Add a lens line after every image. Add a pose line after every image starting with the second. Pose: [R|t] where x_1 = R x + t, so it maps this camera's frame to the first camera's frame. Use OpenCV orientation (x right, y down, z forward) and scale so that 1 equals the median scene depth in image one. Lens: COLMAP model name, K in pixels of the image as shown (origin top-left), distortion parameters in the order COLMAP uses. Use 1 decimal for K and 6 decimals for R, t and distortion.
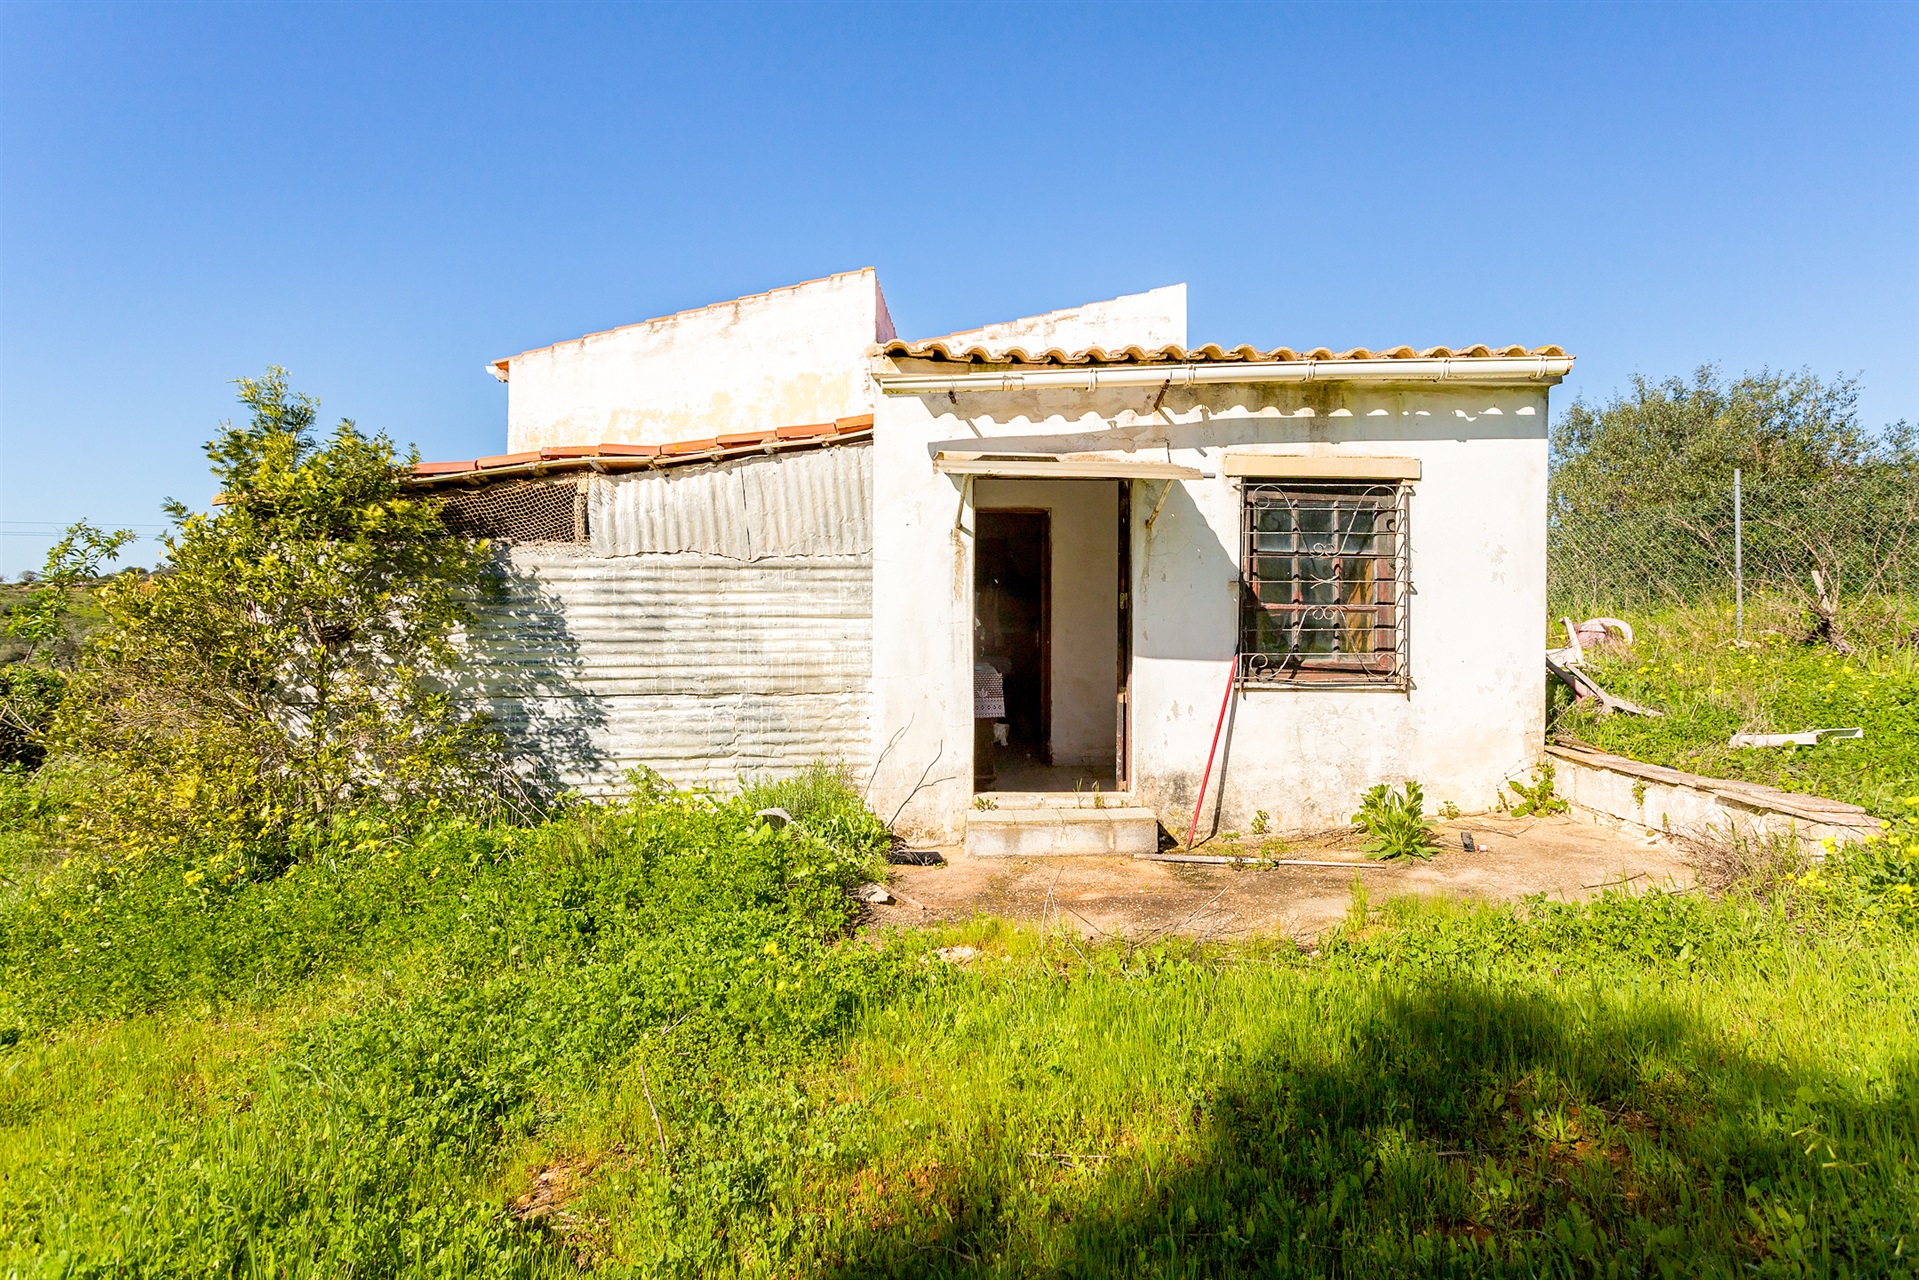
lens RADIAL K [[892.5, 0, 916.5], [0, 892.5, 561.4], [0, 0, 1]] dist [0.000532, 0.000499]
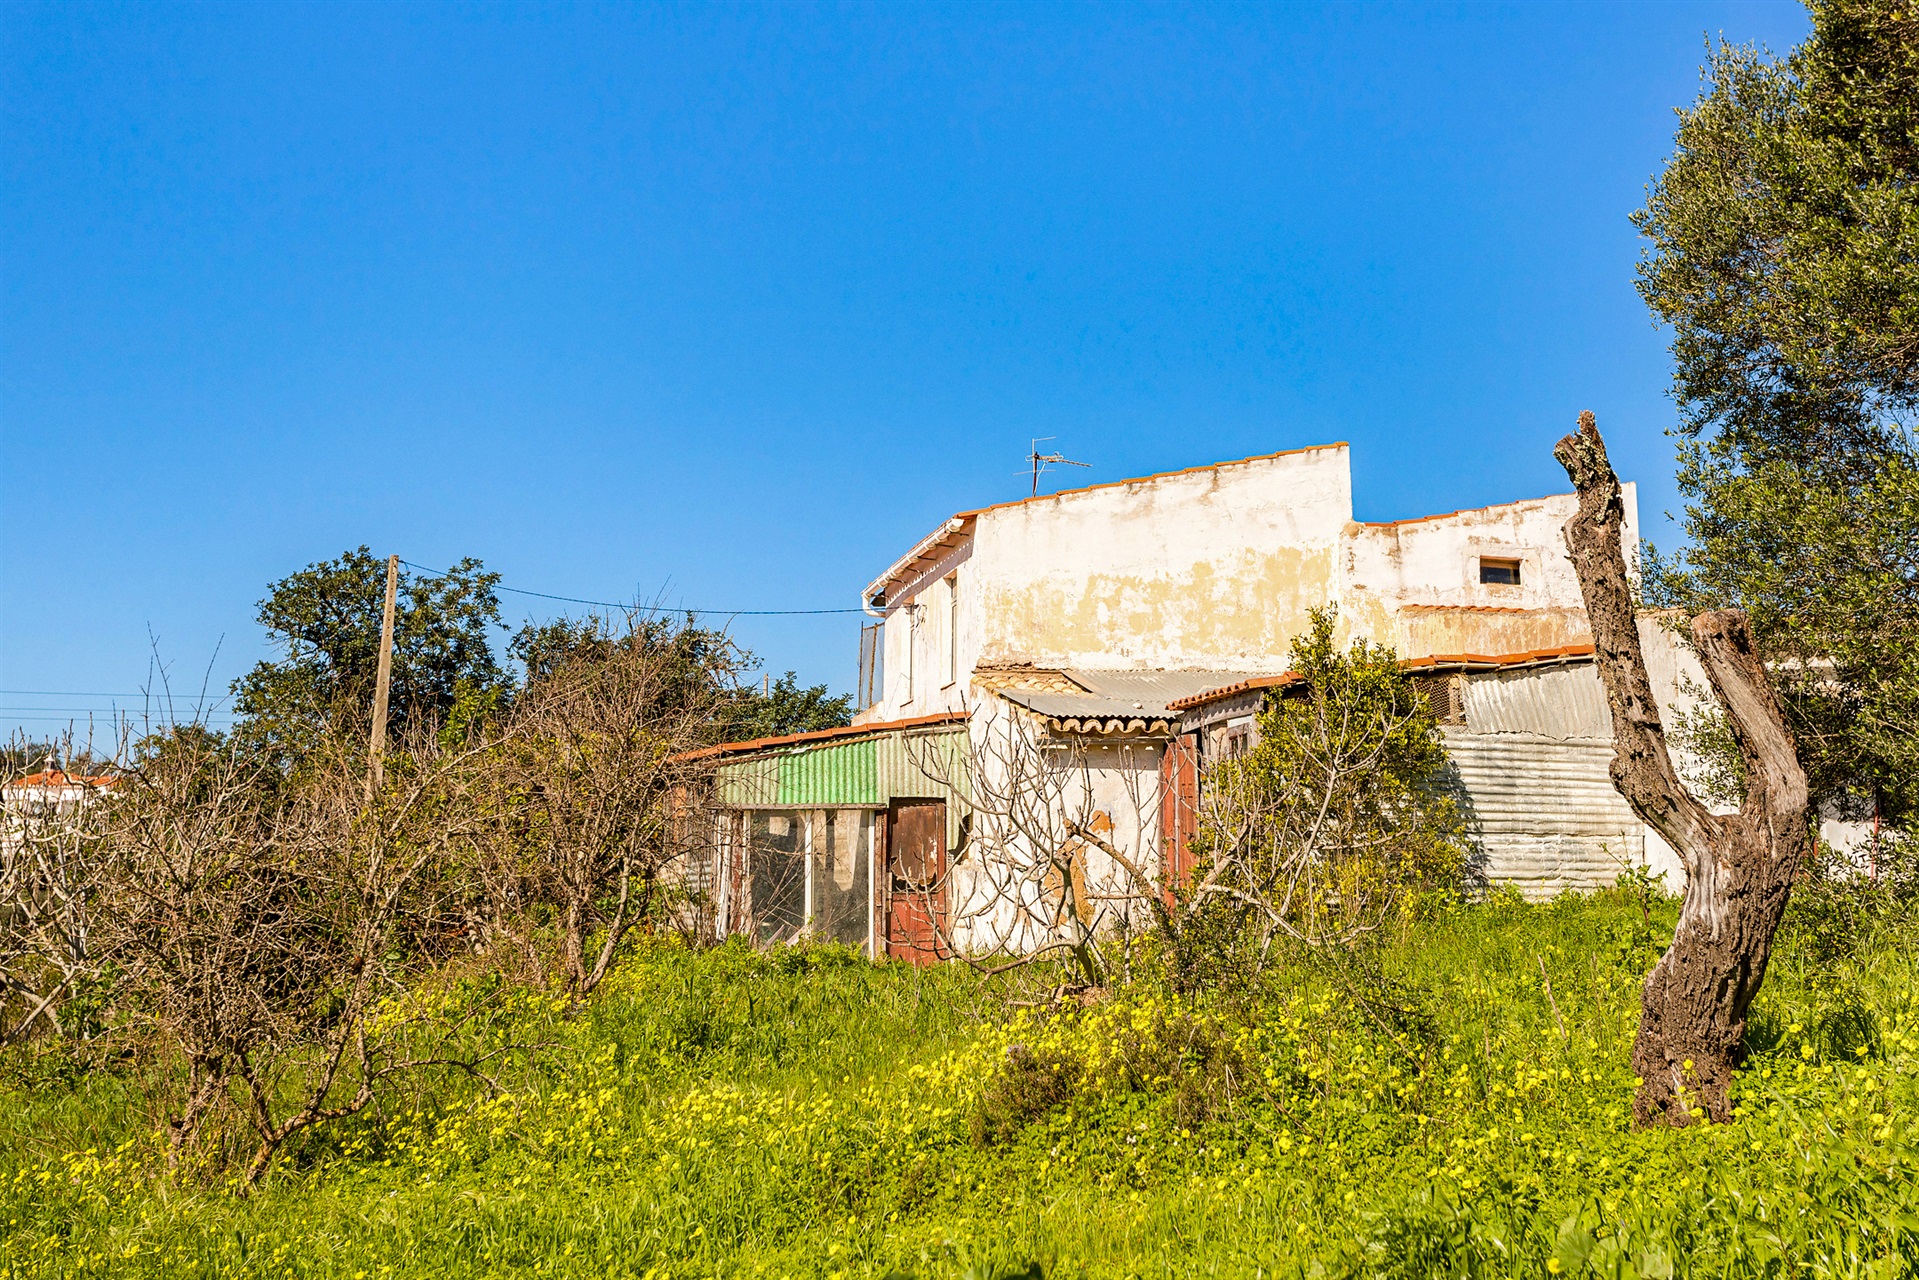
lens RADIAL K [[2003.0, 0, 959.2], [0, 2003.0, 481.4], [0, 0, 1]] dist [0.013165, -0.011829]
pose [[0.964130, 0.064103, 0.257575, -2.002104], [-0.025222, 0.988134, -0.151507, 0.103241], [-0.264231, 0.139576, 0.954306, -1.894097]]
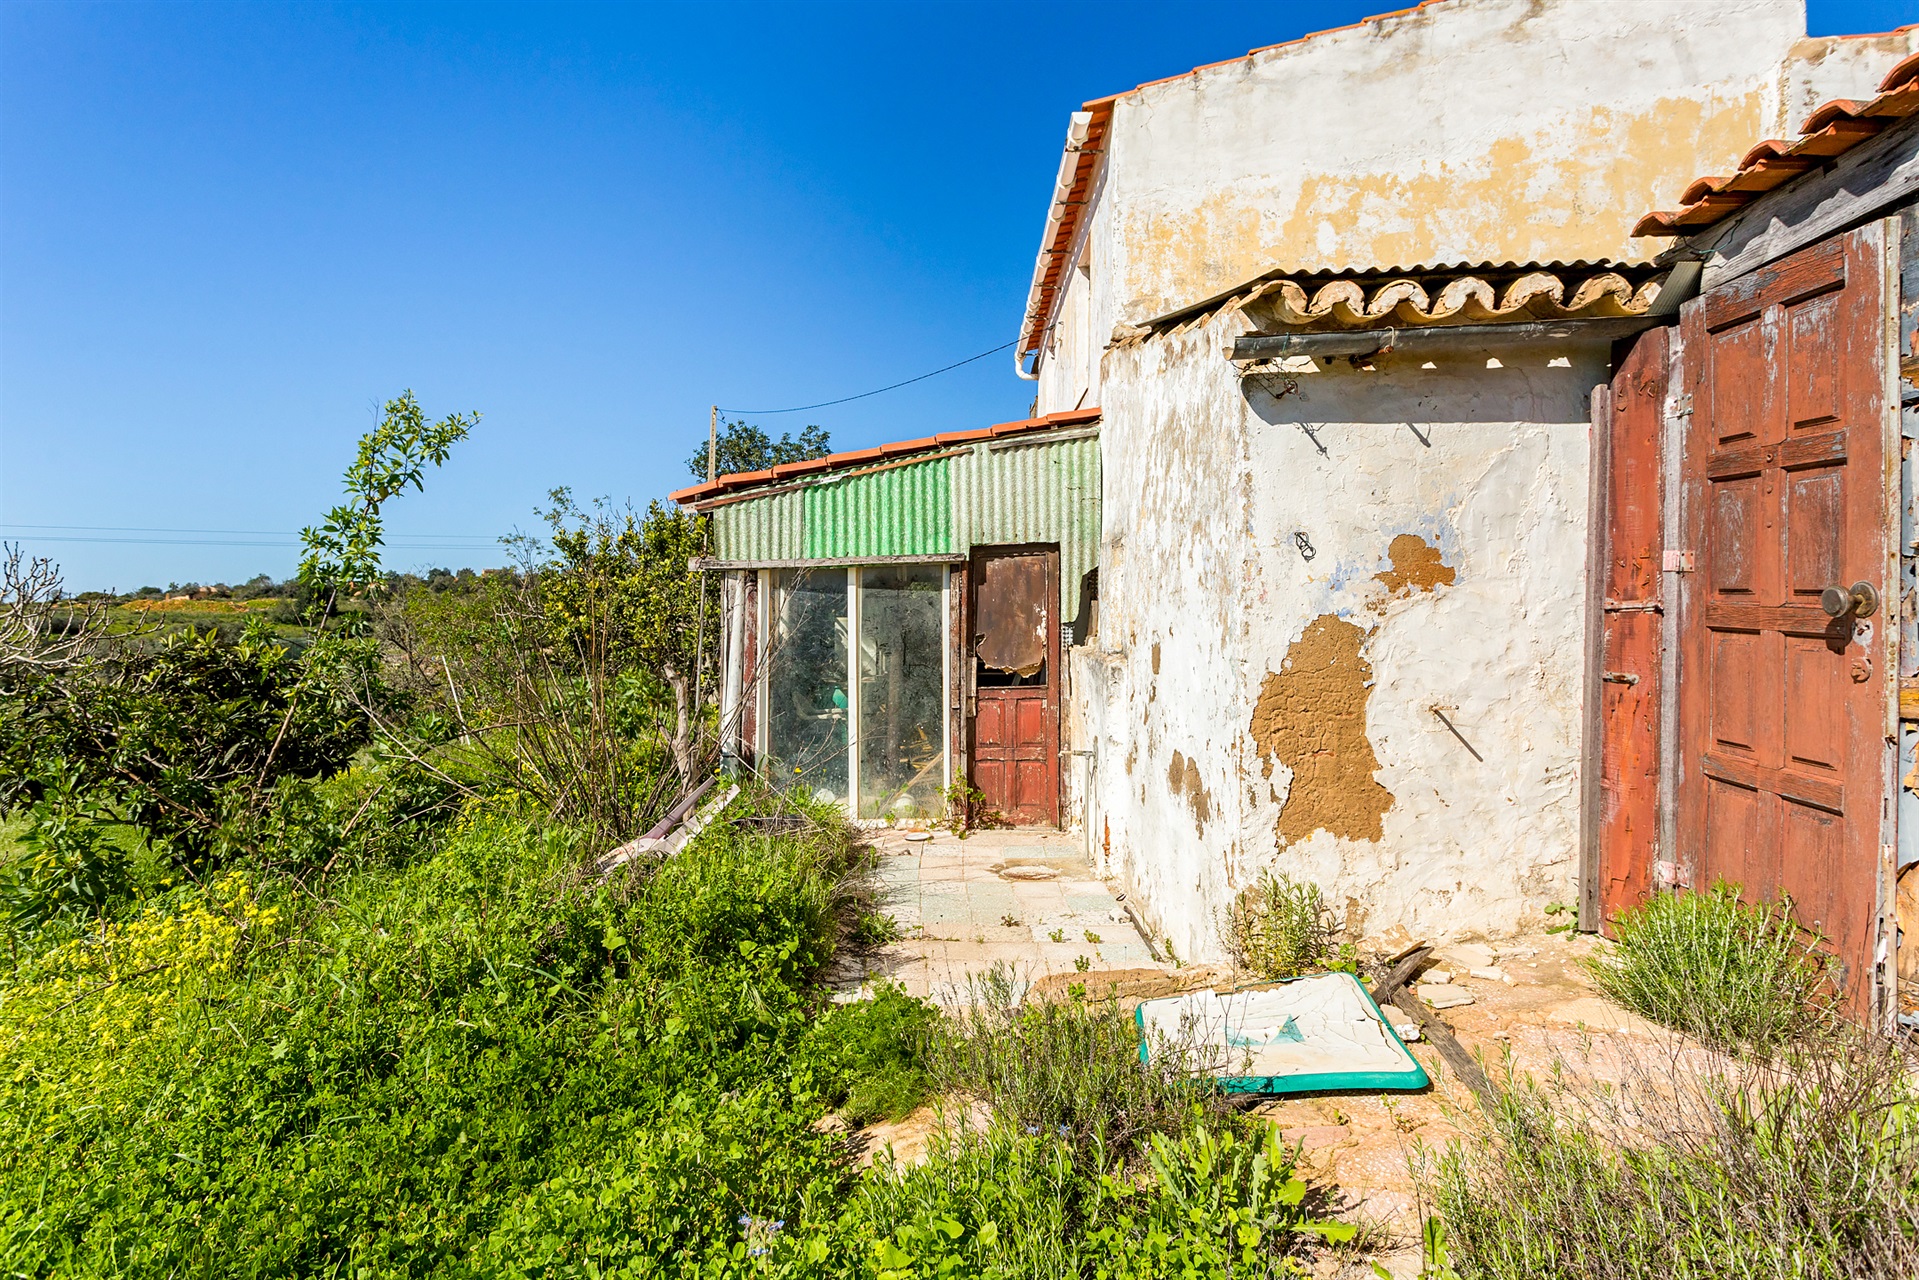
lens RADIAL K [[947.8, 0, 850.1], [0, 947.8, 641.5], [0, 0, 1]] dist [0.002692, 0.001038]
pose [[0.999212, -0.000035, -0.039678, -1.199760], [0.003046, 0.997117, 0.075814, 0.154144], [0.039561, -0.075876, 0.996332, 0.719764]]
